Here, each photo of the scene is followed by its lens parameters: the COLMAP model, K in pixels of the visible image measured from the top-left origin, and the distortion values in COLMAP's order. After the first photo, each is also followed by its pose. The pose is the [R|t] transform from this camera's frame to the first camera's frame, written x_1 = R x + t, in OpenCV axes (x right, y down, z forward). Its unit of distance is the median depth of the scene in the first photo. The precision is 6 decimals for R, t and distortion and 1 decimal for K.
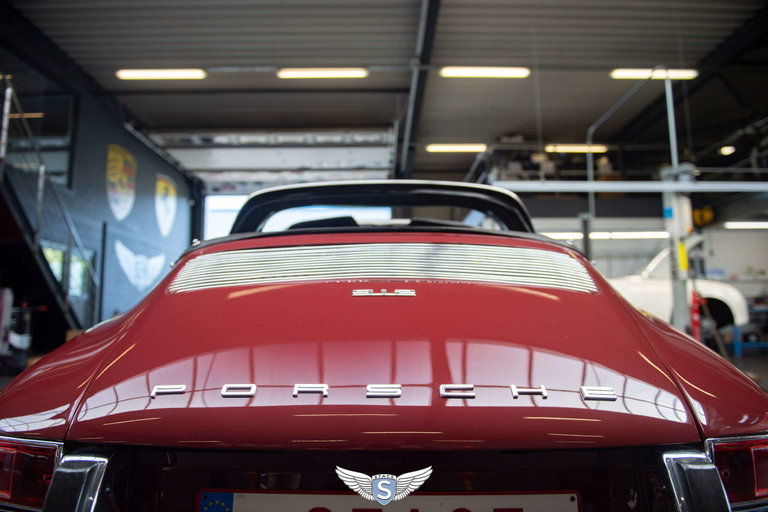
lens RADIAL K [[521.8, 0, 381.4], [0, 521.8, 256.8], [0, 0, 1]] dist [-0.046440, -0.005589]
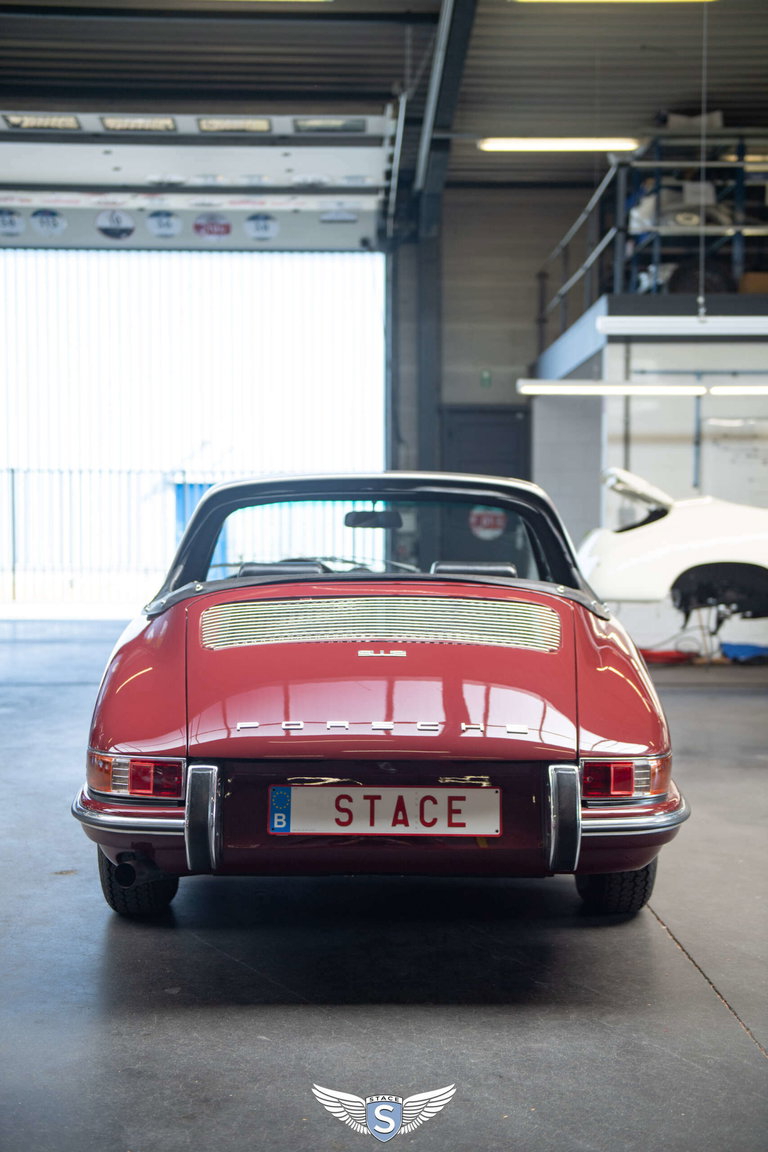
lens RADIAL K [[1562.1, 0, 383.2], [0, 1562.1, 571.3], [0, 0, 1]] dist [0.142848, 0.000000]
pose [[0.999814, 0.006528, 0.018147, -0.063153], [-0.009106, 0.989268, 0.145831, -0.687598], [-0.017001, -0.145969, 0.989143, -2.774153]]
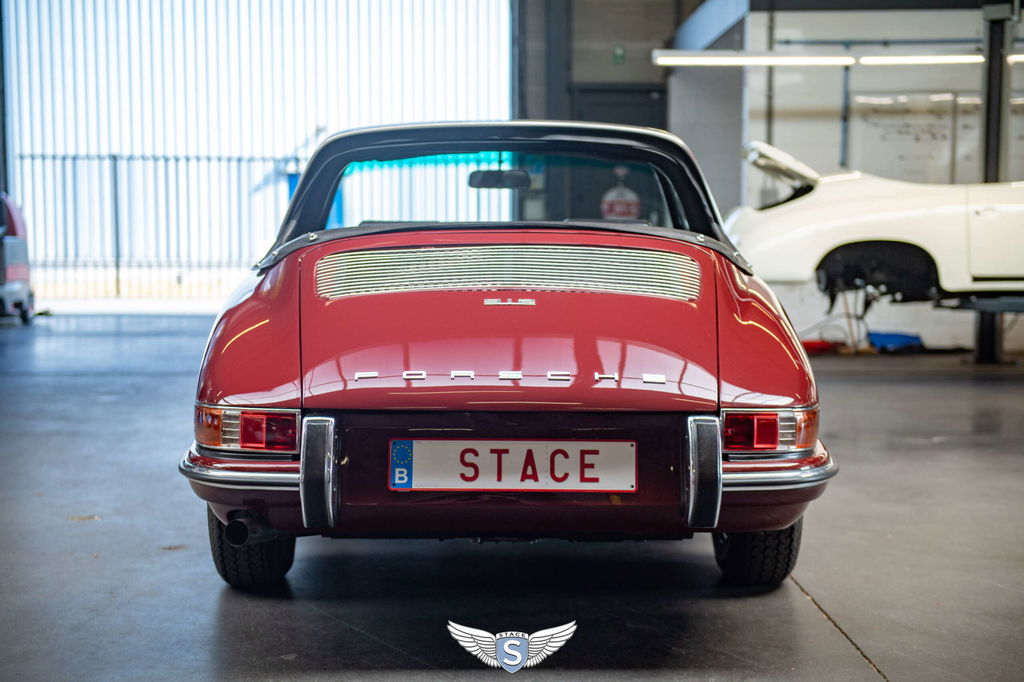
lens RADIAL K [[1648.2, 0, 511.2], [0, 1648.2, 341.5], [0, 0, 1]] dist [0.166969, 0.000000]
pose [[0.999807, 0.003677, 0.019281, -0.063792], [-0.007165, 0.982880, 0.184107, -0.536469], [-0.018274, -0.184210, 0.982717, -2.740689]]
